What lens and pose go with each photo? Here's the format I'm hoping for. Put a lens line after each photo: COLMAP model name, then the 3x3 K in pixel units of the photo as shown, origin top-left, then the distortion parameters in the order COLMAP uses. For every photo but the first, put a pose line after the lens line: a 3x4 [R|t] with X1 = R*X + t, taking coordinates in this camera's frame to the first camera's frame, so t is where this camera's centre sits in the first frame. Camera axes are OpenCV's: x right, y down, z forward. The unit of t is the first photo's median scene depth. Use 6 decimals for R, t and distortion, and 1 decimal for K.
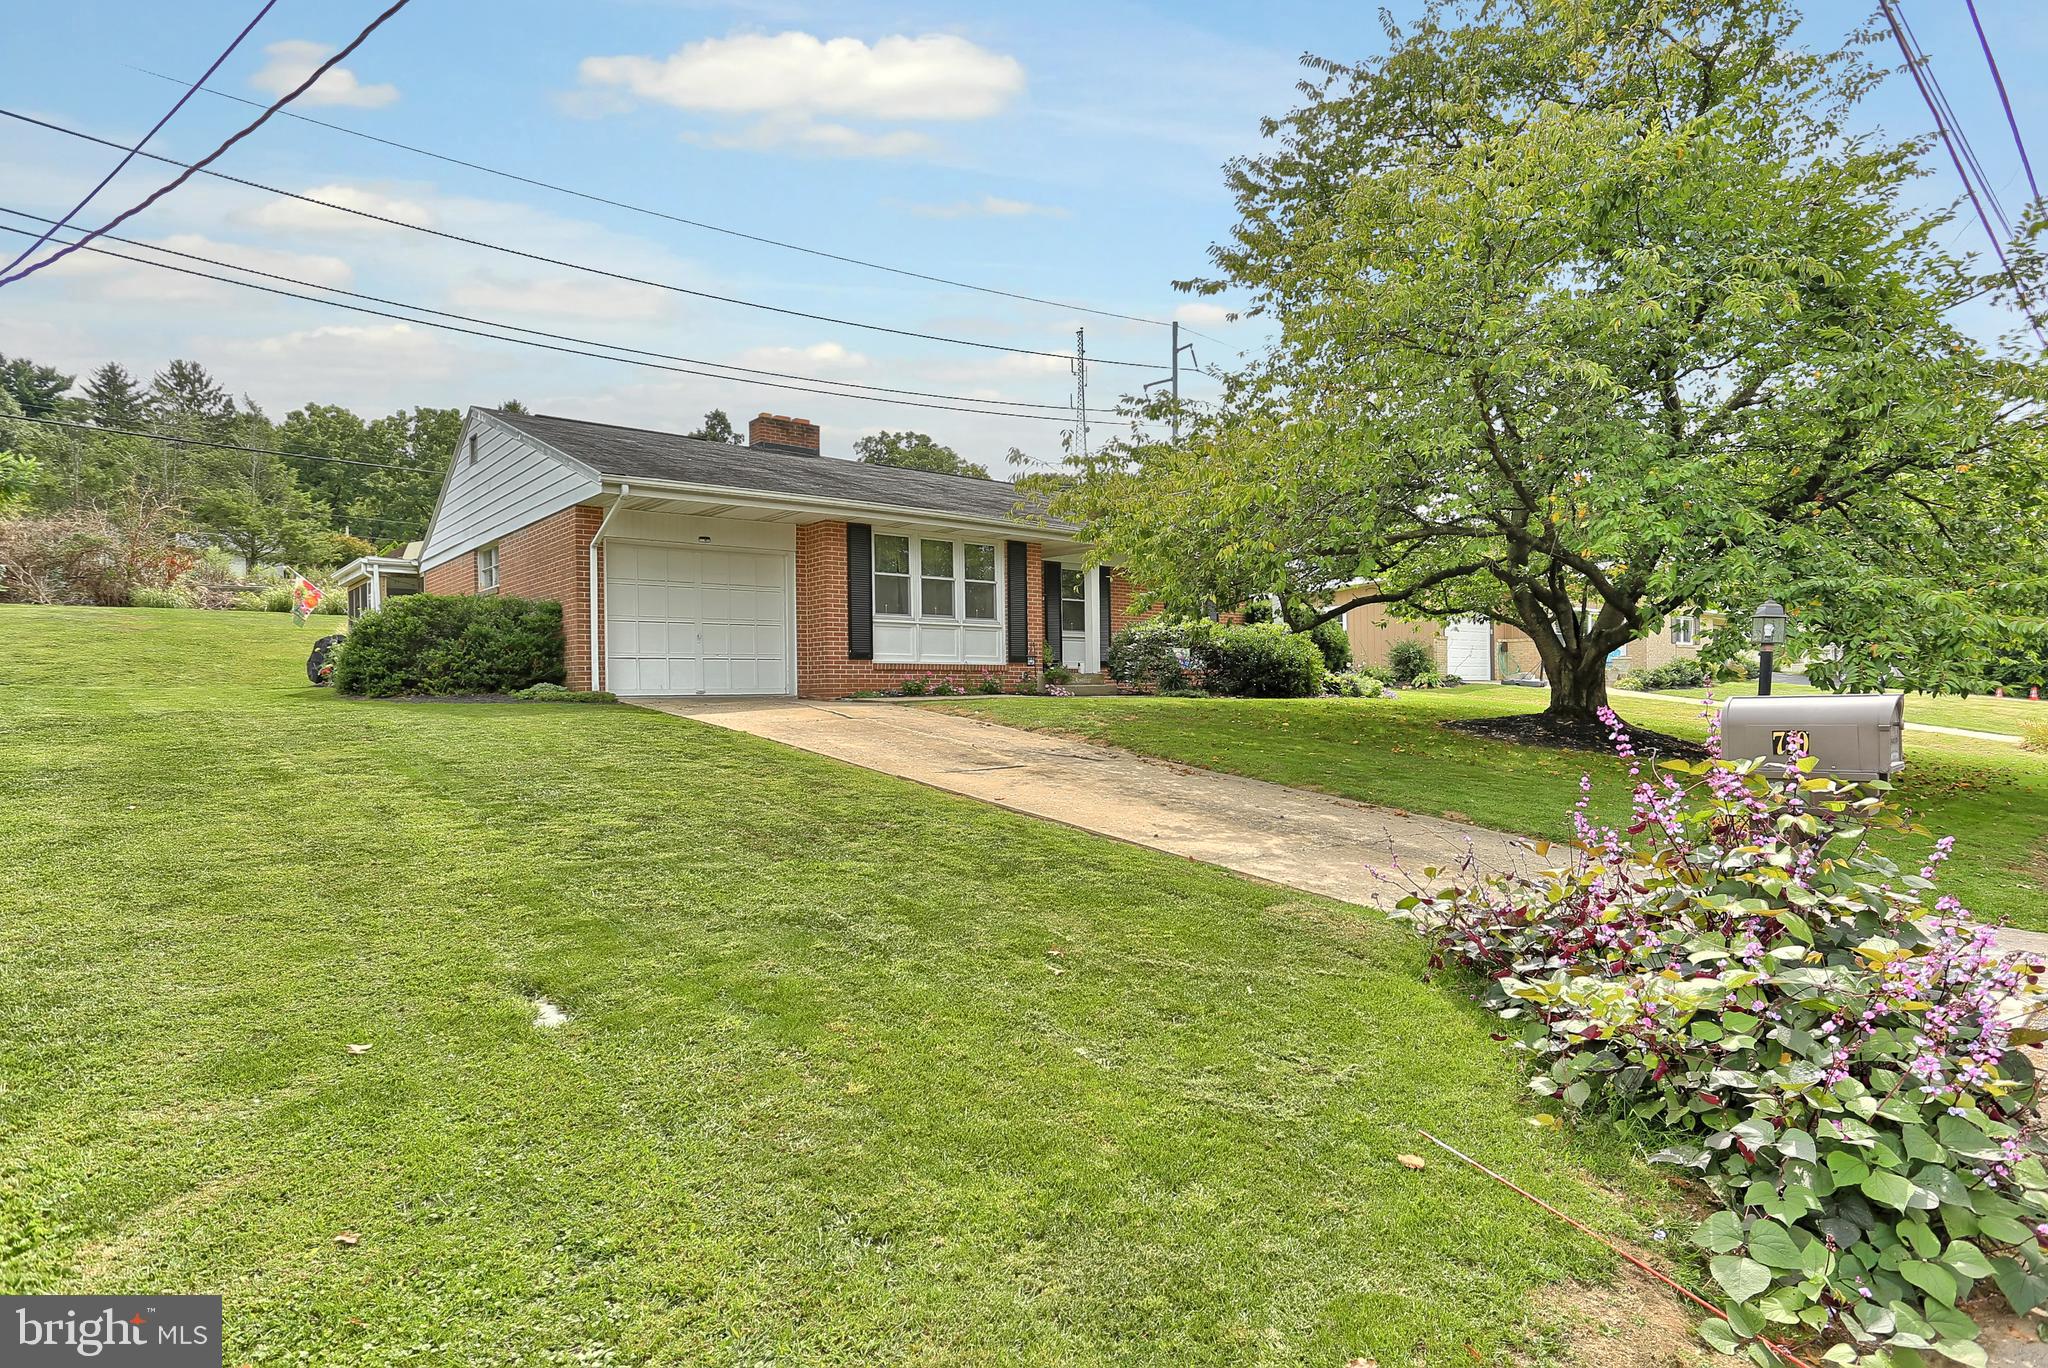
lens RADIAL K [[1043.6, 0, 991.4], [0, 1043.6, 703.6], [0, 0, 1]] dist [-0.000549, 0.000032]
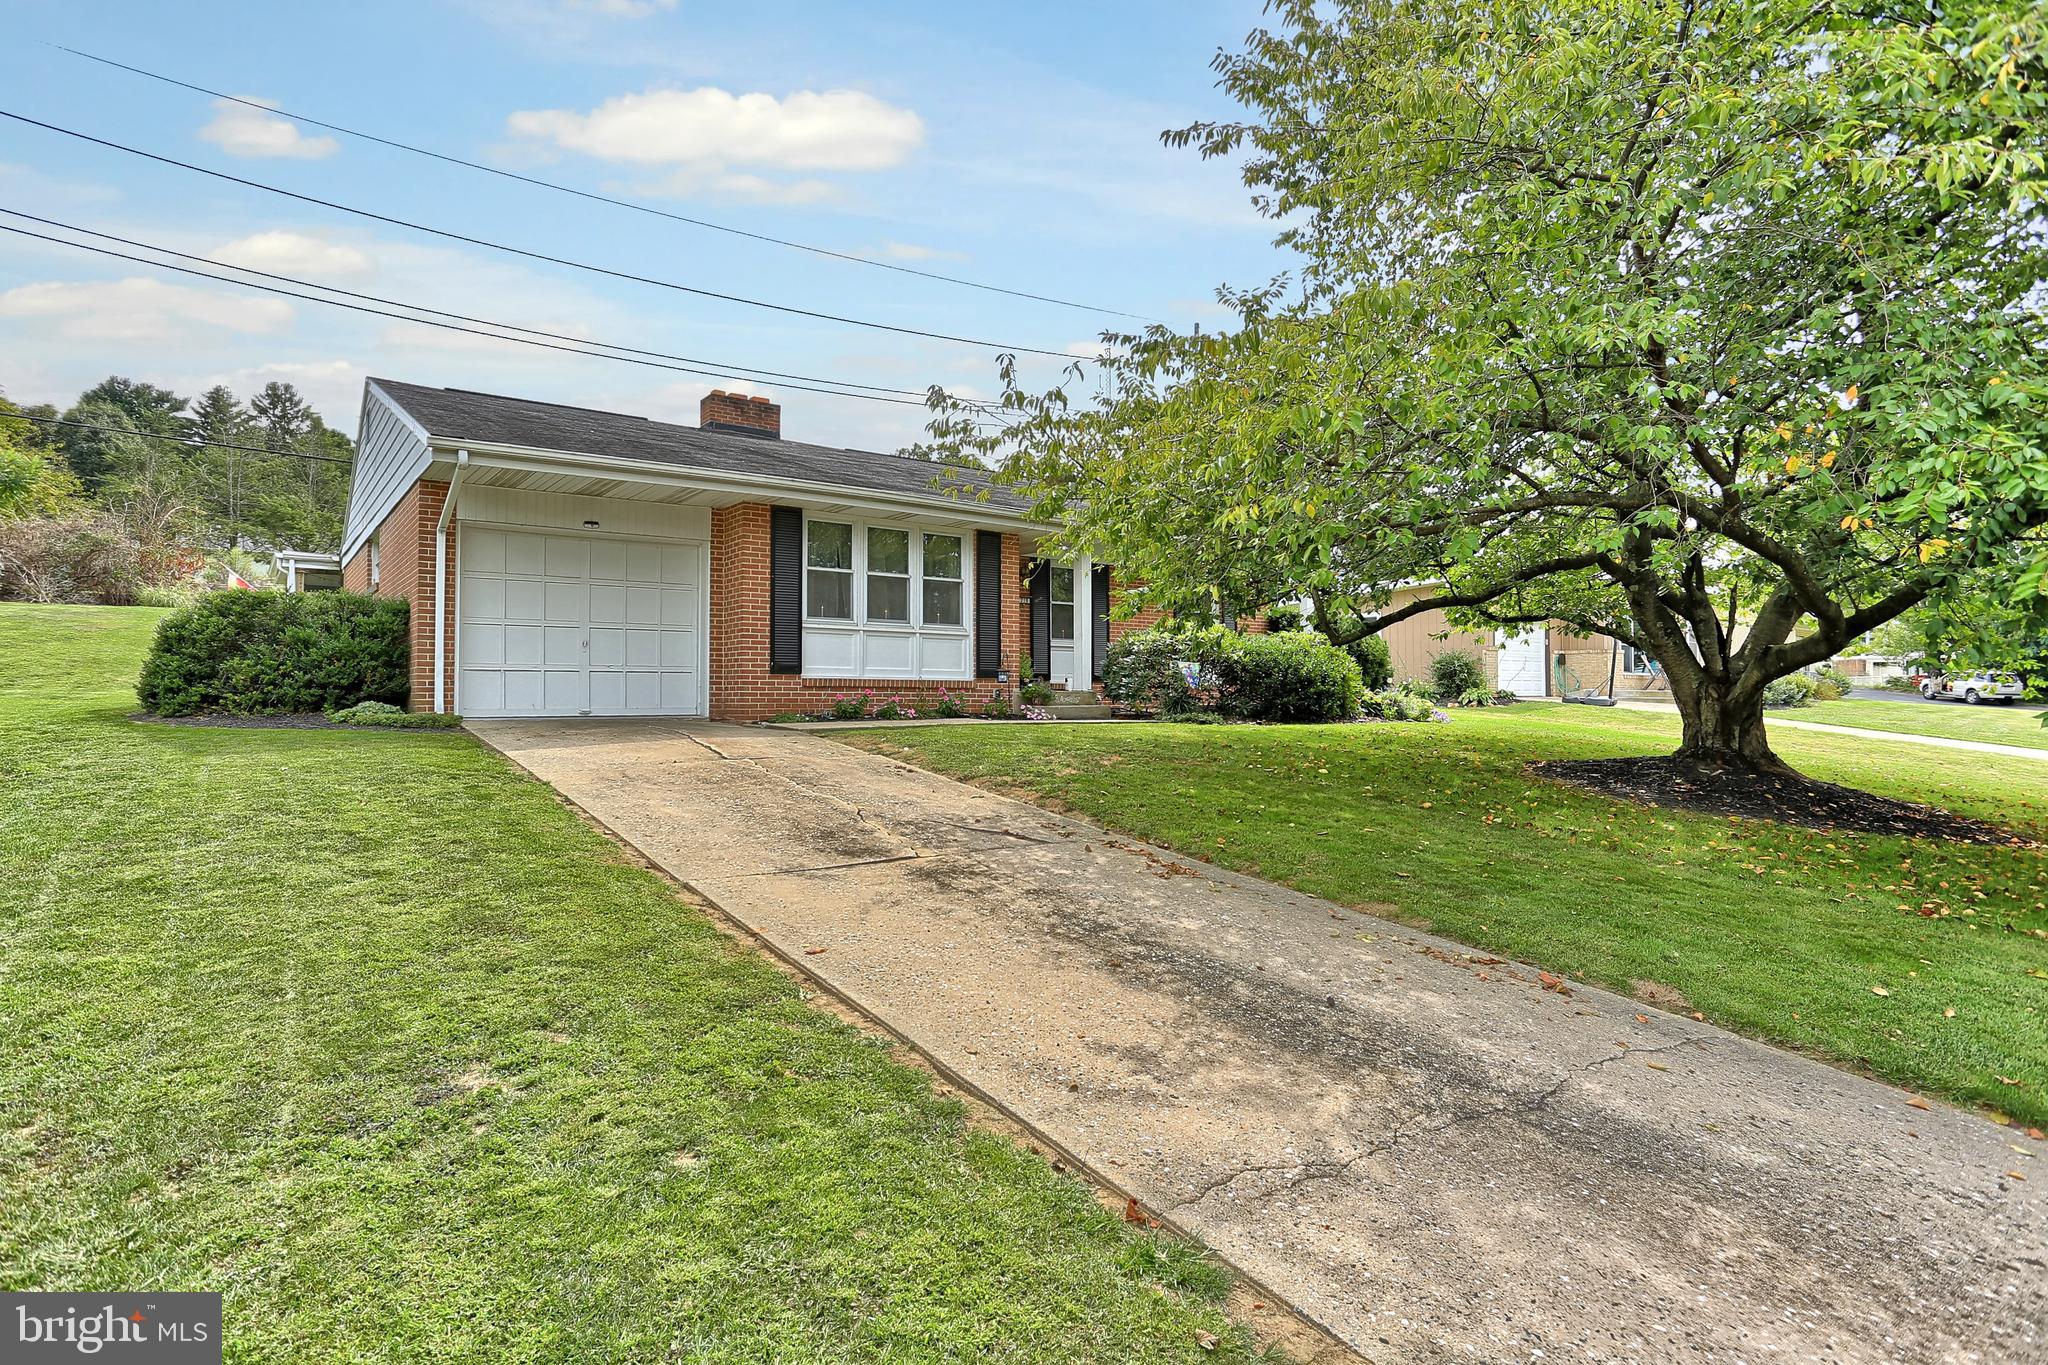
lens RADIAL K [[1007.5, 0, 968.7], [0, 1007.5, 678.2], [0, 0, 1]] dist [-0.004937, 0.019939]
pose [[0.998731, 0.009558, -0.049449, 0.051053], [-0.010891, 0.999582, -0.026774, -0.018101], [0.049172, 0.027279, 0.998418, 0.212168]]
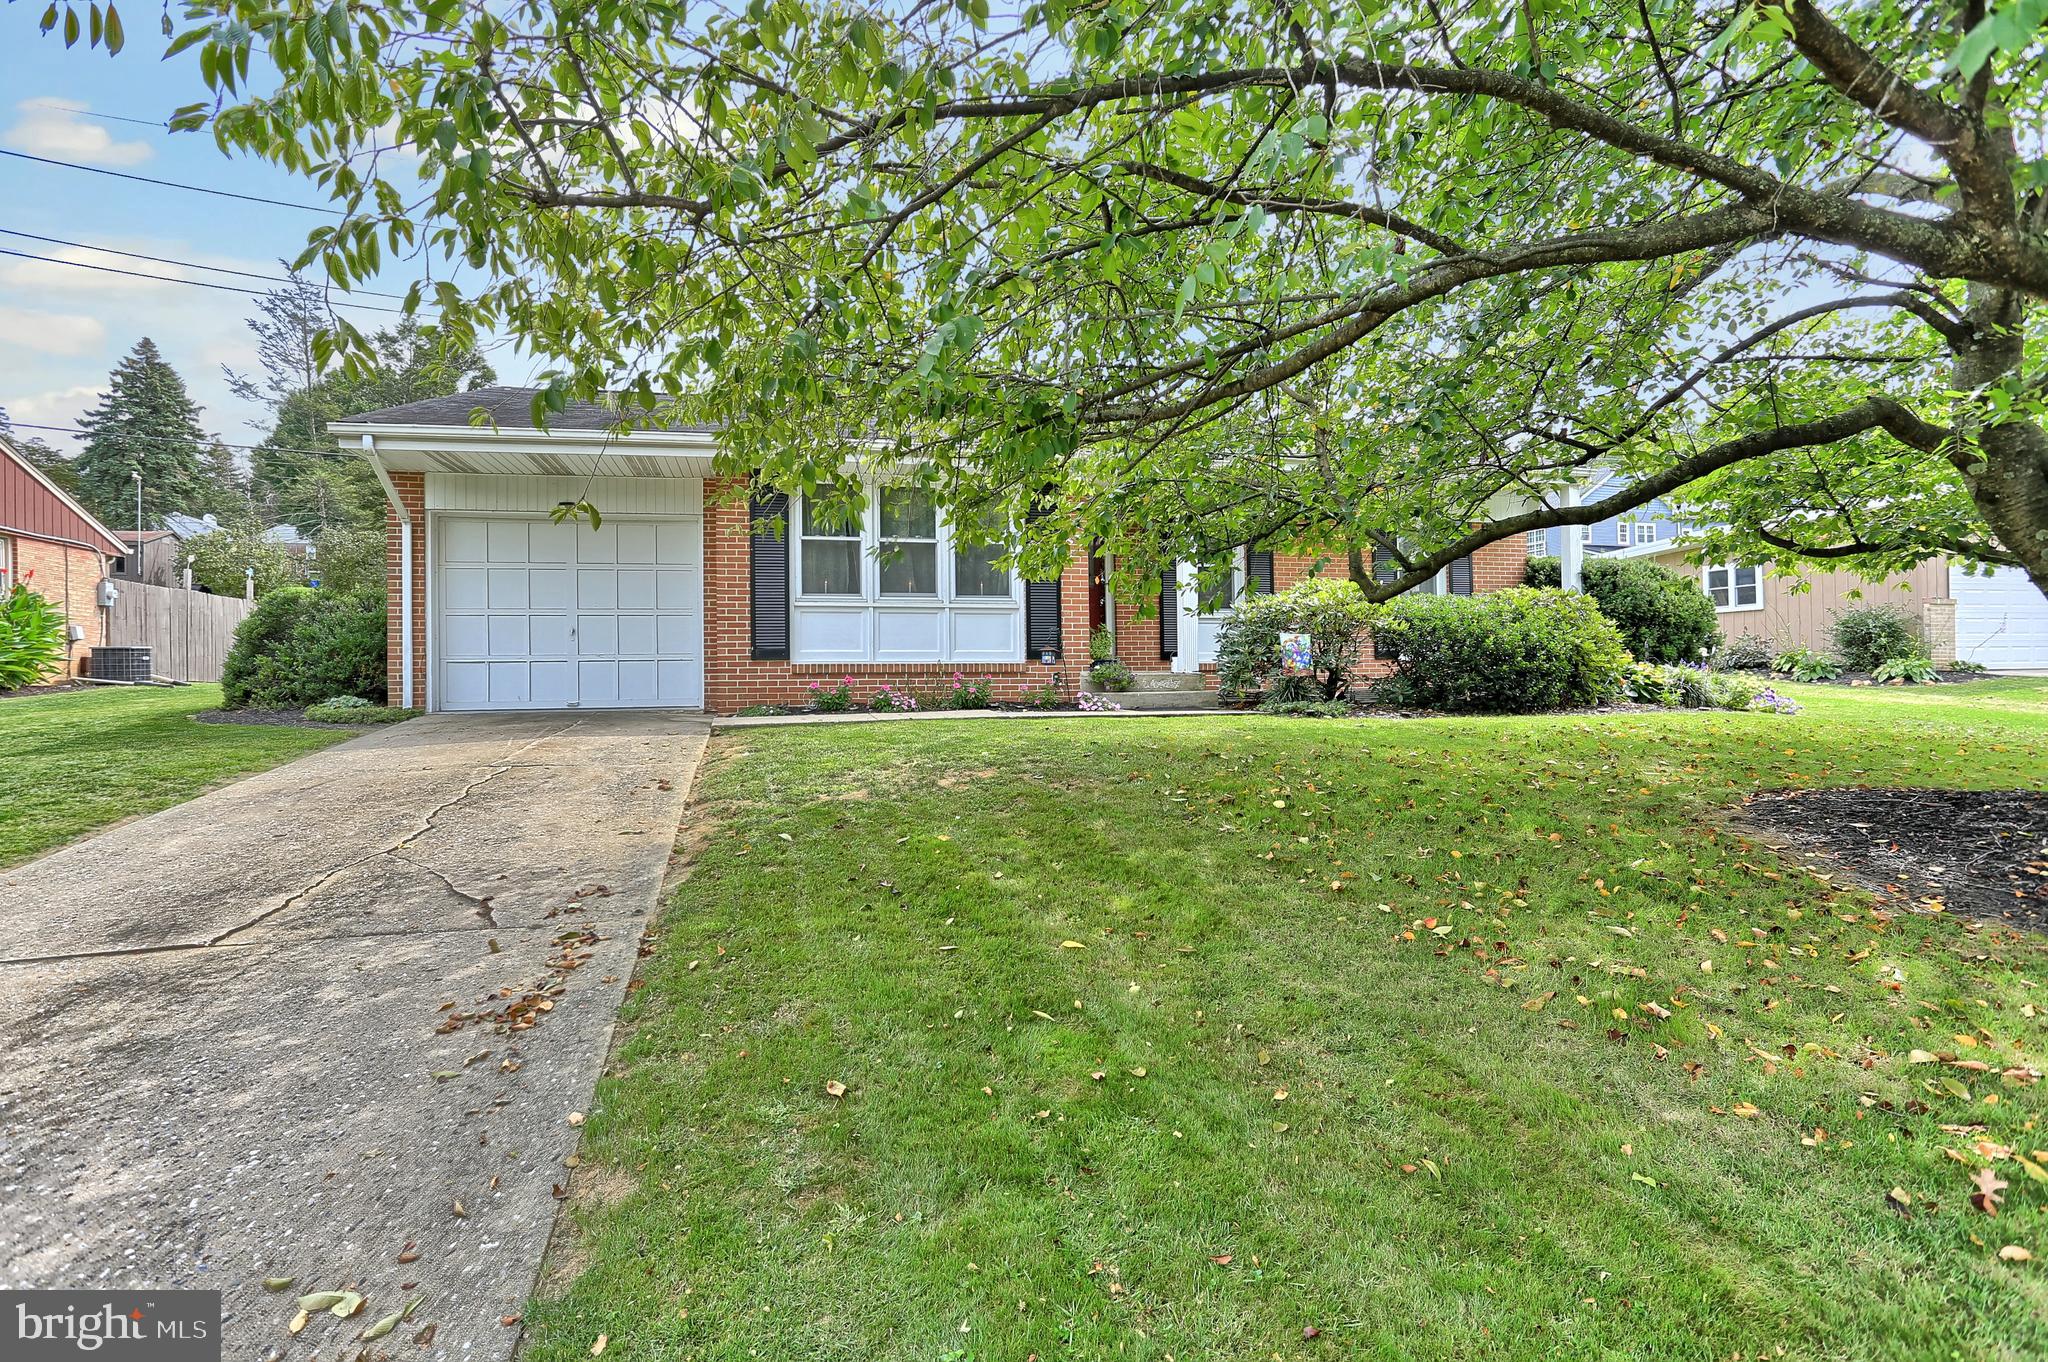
lens RADIAL K [[957.7, 0, 987.7], [0, 957.7, 679.4], [0, 0, 1]] dist [-0.015358, 0.000163]
pose [[0.909039, -0.000134, -0.416711, 0.260229], [-0.001115, 0.999996, -0.002754, -0.025390], [0.416710, 0.002968, 0.909035, 0.437057]]
